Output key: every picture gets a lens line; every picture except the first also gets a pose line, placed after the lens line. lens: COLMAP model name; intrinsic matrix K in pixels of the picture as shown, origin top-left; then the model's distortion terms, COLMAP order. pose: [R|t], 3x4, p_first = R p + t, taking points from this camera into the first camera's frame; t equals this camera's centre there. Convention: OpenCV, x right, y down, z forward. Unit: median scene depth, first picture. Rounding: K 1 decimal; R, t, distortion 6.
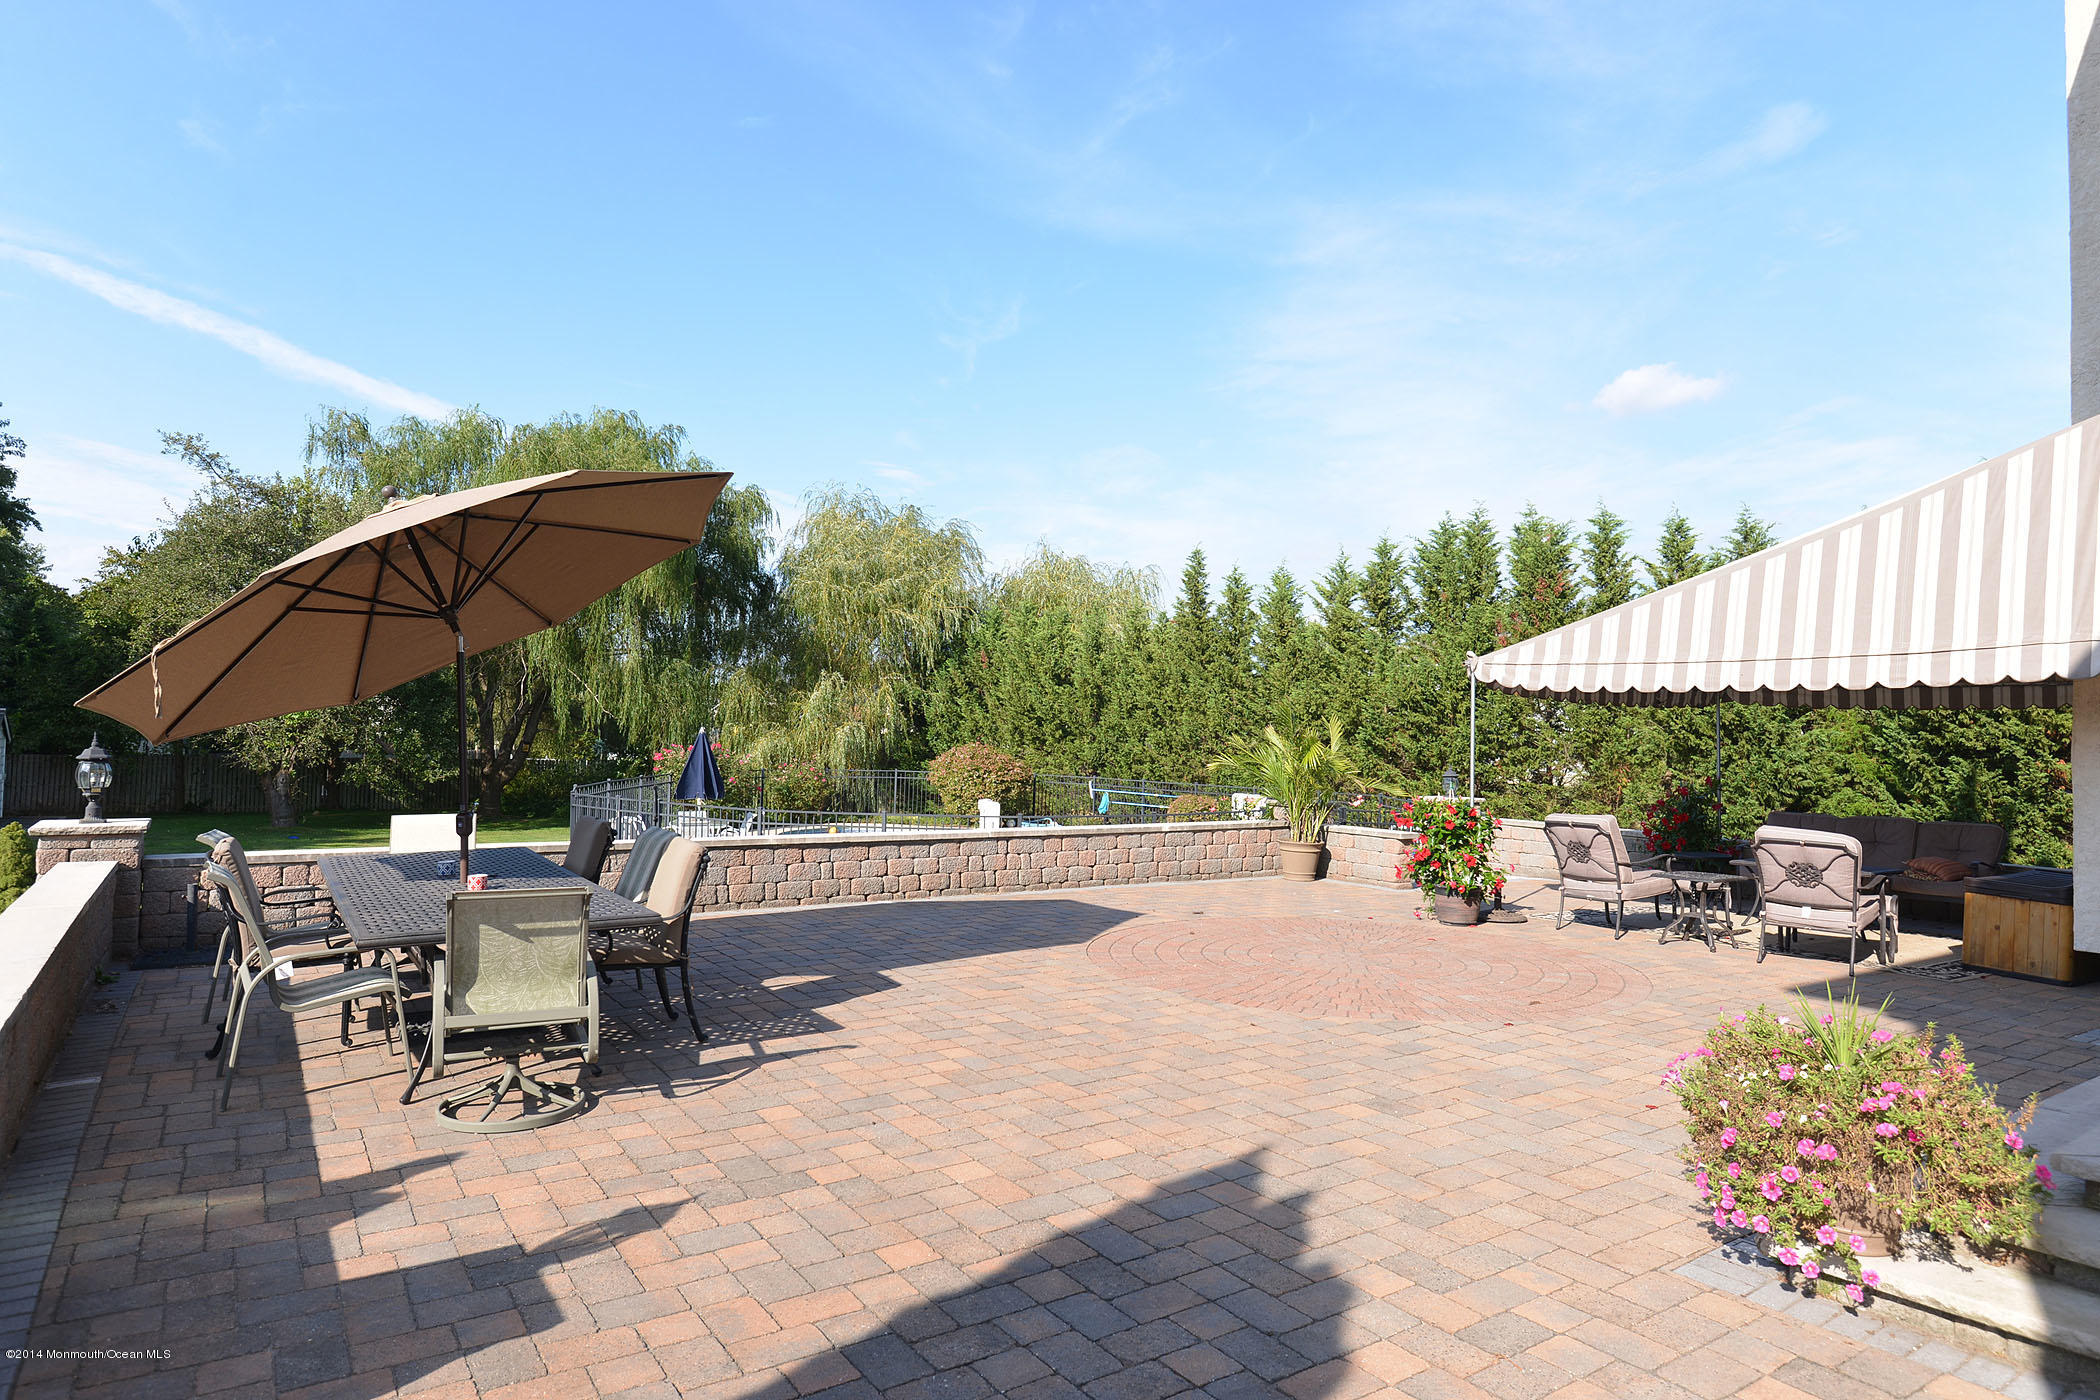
lens RADIAL K [[1188.0, 0, 995.9], [0, 1188.0, 696.2], [0, 0, 1]] dist [0.030393, -0.038524]
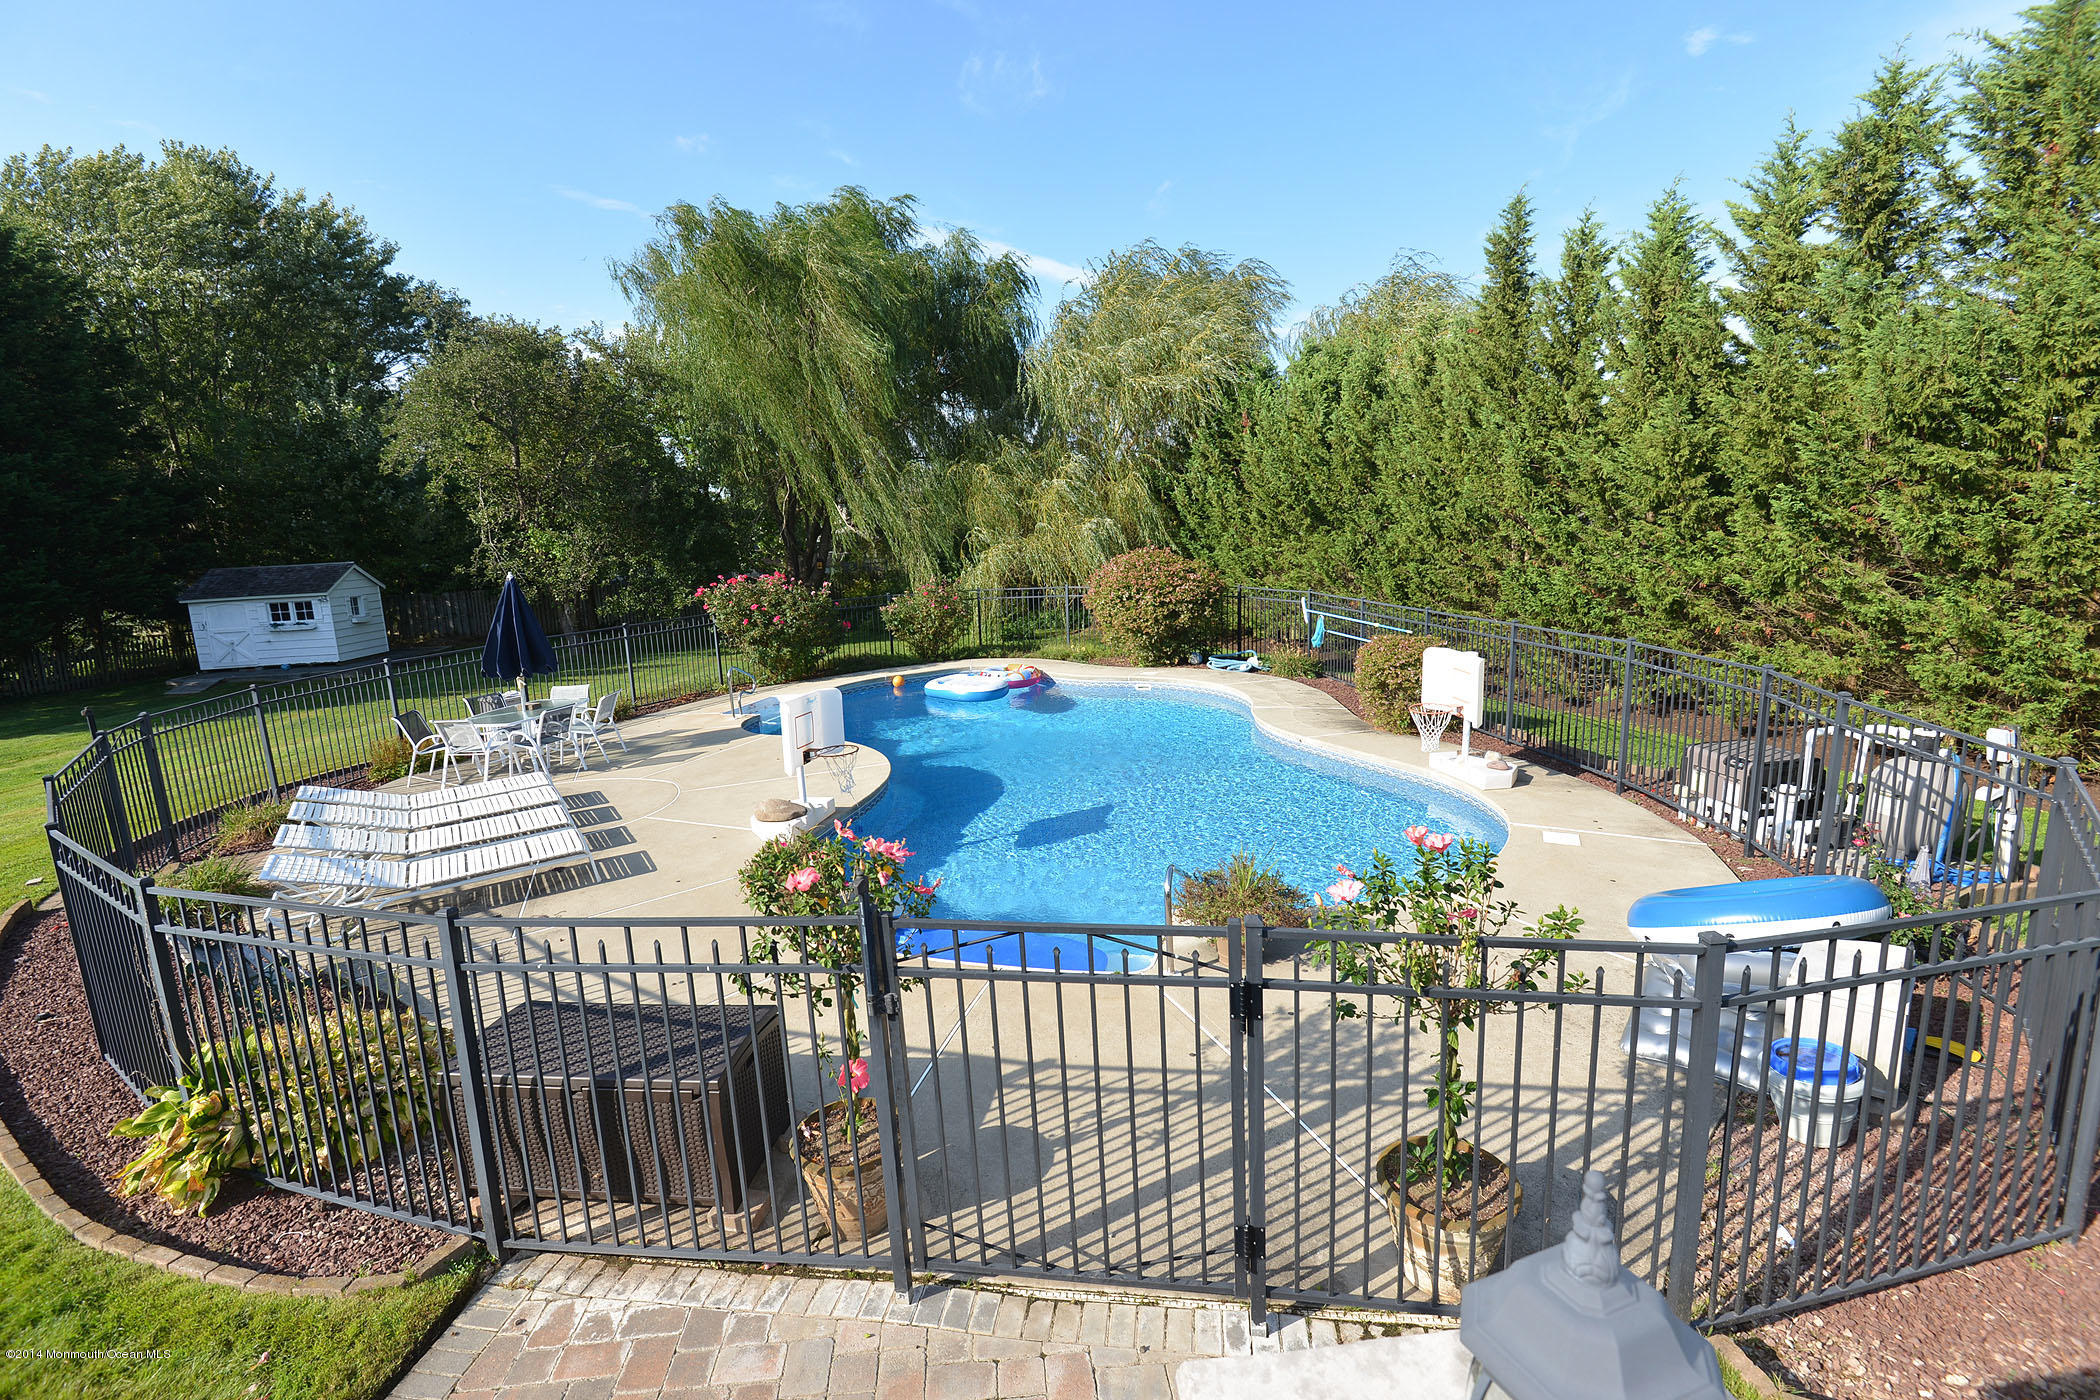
lens RADIAL K [[957.6, 0, 1003.1], [0, 957.6, 694.8], [0, 0, 1]] dist [0.000208, -0.013289]
pose [[0.884482, 0.018940, -0.466189, 0.167304], [0.080296, 0.978089, 0.192080, 0.008028], [0.459612, -0.207324, 0.863582, 0.414702]]
